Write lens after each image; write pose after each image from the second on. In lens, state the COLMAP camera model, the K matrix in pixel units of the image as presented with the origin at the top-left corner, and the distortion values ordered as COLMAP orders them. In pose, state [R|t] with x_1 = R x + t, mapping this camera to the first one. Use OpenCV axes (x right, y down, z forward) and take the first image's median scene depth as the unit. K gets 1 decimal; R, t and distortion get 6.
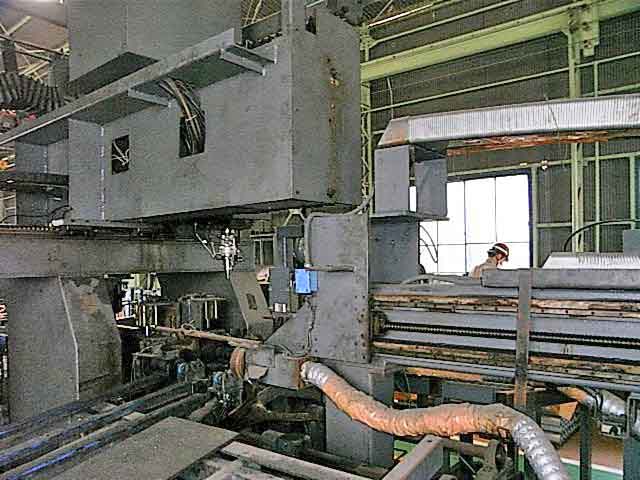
lens RADIAL K [[524.3, 0, 320.3], [0, 524.3, 245.8], [0, 0, 1]] dist [-0.112756, 0.053397]
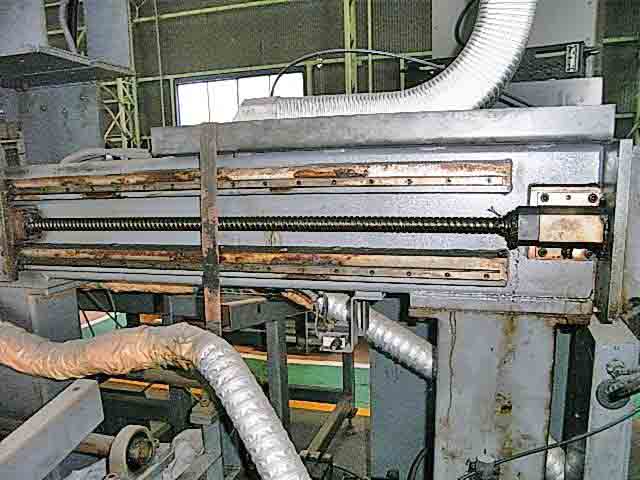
lens RADIAL K [[524.3, 0, 318.4], [0, 524.3, 235.2], [0, 0, 1]] dist [-0.112756, 0.053397]
pose [[0.929844, -0.063709, 0.362397, 0.265952], [0.012343, 0.989743, 0.142326, 0.089753], [-0.367747, -0.127868, 0.921093, 0.290878]]
